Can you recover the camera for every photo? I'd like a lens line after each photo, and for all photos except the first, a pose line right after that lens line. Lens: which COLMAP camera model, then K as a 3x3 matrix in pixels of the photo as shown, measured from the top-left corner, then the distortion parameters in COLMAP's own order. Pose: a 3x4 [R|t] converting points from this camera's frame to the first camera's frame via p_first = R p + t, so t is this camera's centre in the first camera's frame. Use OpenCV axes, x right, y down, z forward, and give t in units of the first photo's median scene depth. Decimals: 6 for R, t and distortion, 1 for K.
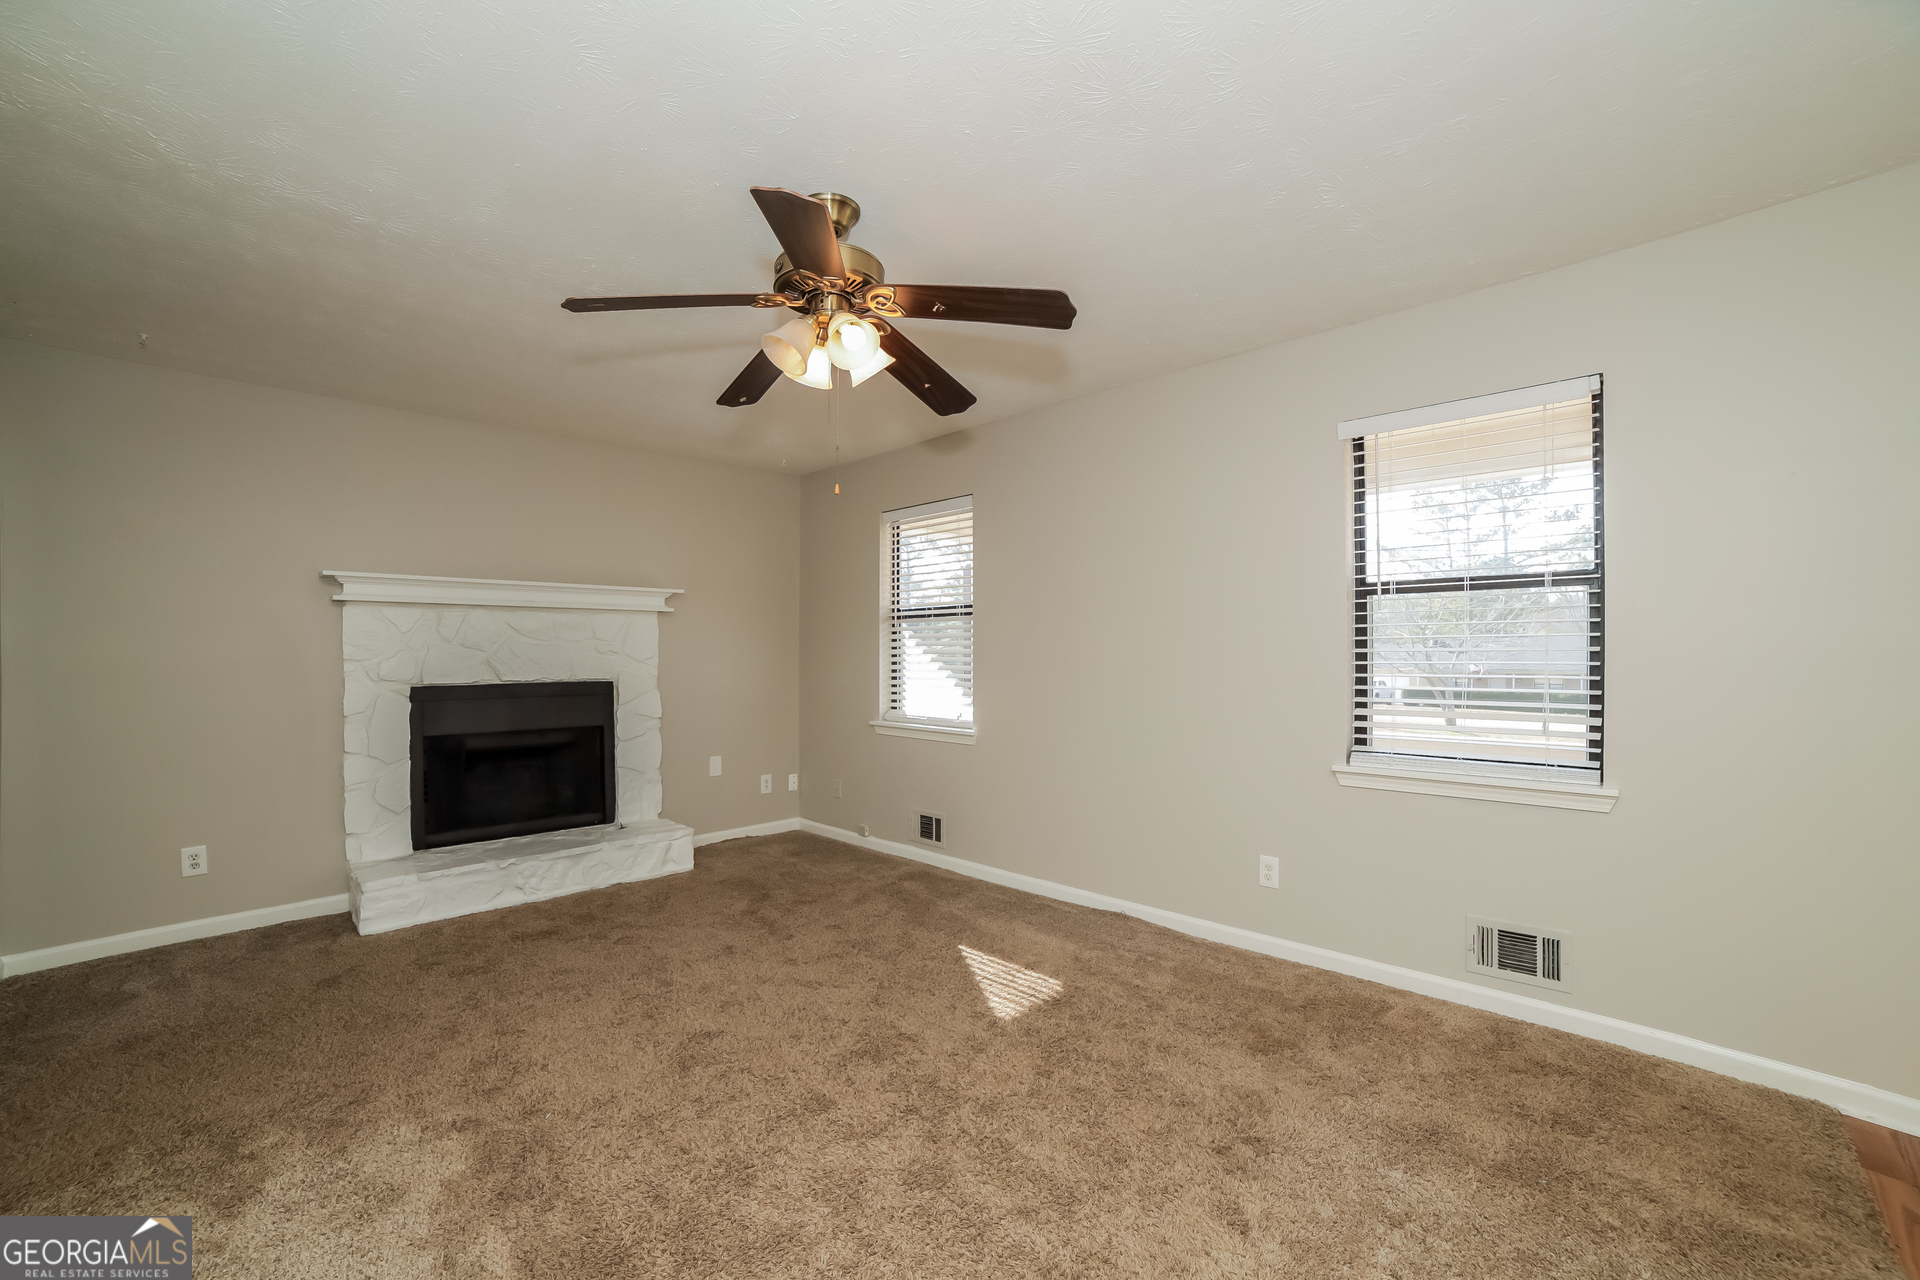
lens RADIAL K [[773.6, 0, 955.8], [0, 773.6, 663.4], [0, 0, 1]] dist [-0.078089, 0.027069]
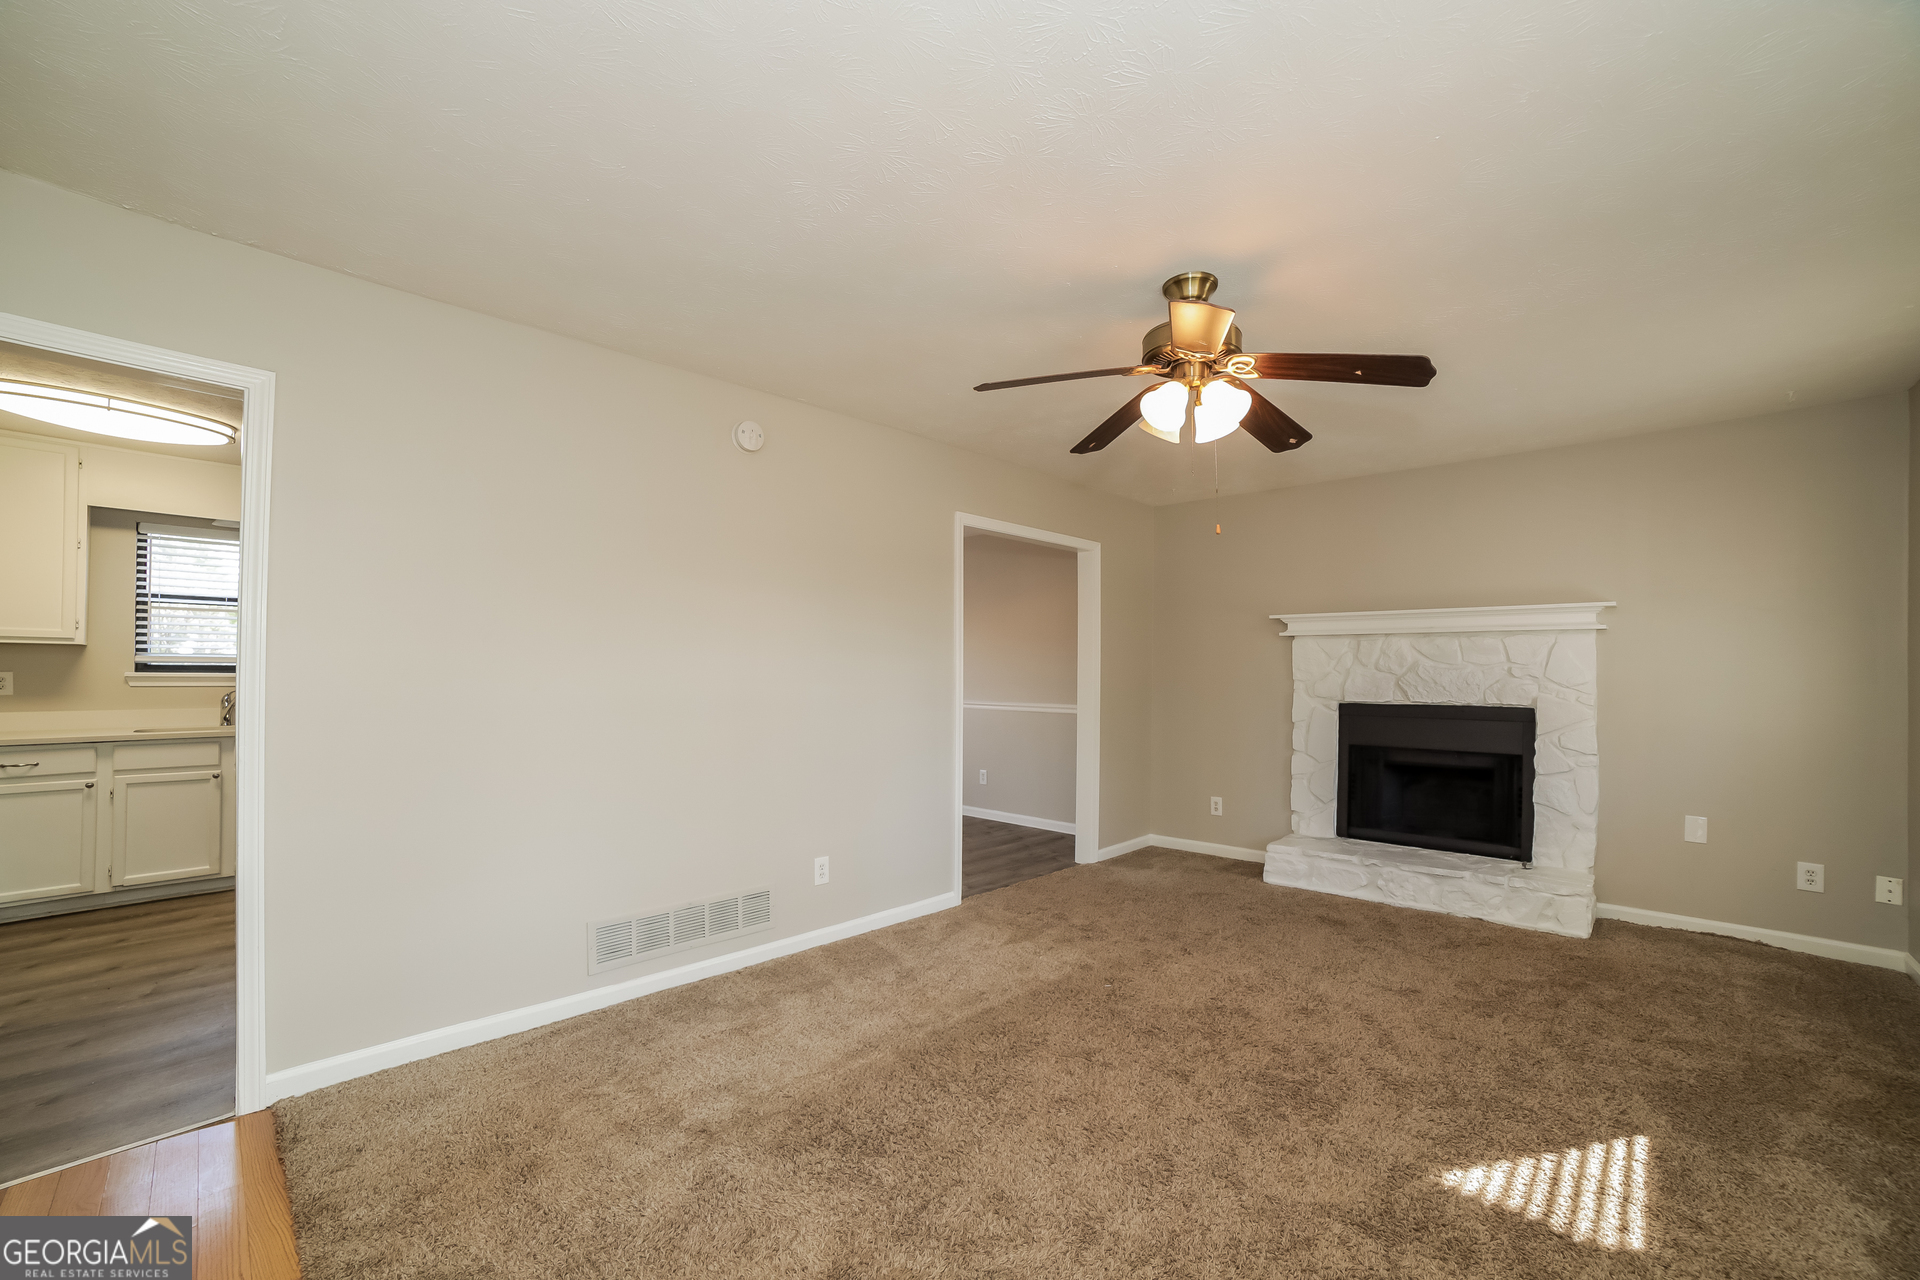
lens RADIAL K [[773.6, 0, 955.8], [0, 773.6, 663.4], [0, 0, 1]] dist [-0.078089, 0.027069]
pose [[0.019425, -0.009799, -0.999763, 0.530718], [-0.018226, 0.999782, -0.010153, -0.010763], [0.999645, 0.018419, 0.019242, 0.349596]]
